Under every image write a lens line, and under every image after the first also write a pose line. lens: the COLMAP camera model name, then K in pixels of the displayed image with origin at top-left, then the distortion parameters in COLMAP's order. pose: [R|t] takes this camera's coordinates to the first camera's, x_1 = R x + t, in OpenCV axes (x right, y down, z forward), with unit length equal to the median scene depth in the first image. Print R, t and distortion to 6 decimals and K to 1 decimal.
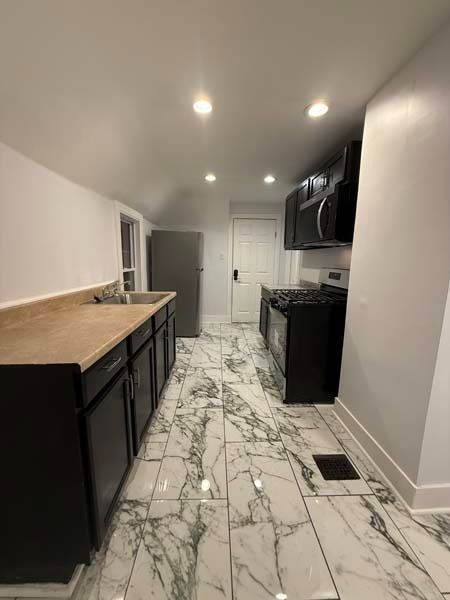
lens RADIAL K [[239.3, 0, 226.5], [0, 239.3, 298.9], [0, 0, 1]] dist [-0.000149, 0.000272]
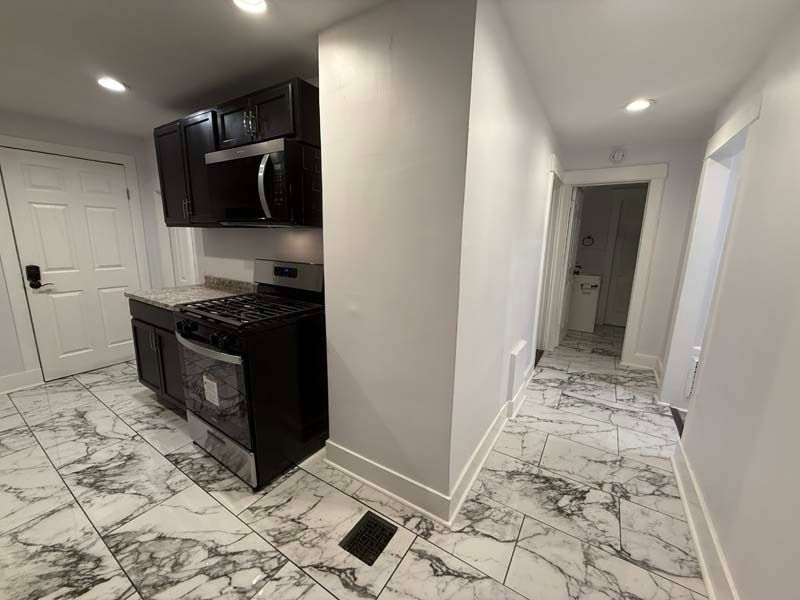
lens RADIAL K [[319.1, 0, 398.1], [0, 319.1, 298.6], [0, 0, 1]] dist [-0.000149, 0.000272]
pose [[0.575085, -0.157060, 0.802876, -0.115510], [0.123010, 0.986842, 0.104938, -0.080400], [-0.808793, 0.038413, 0.586838, 0.209585]]
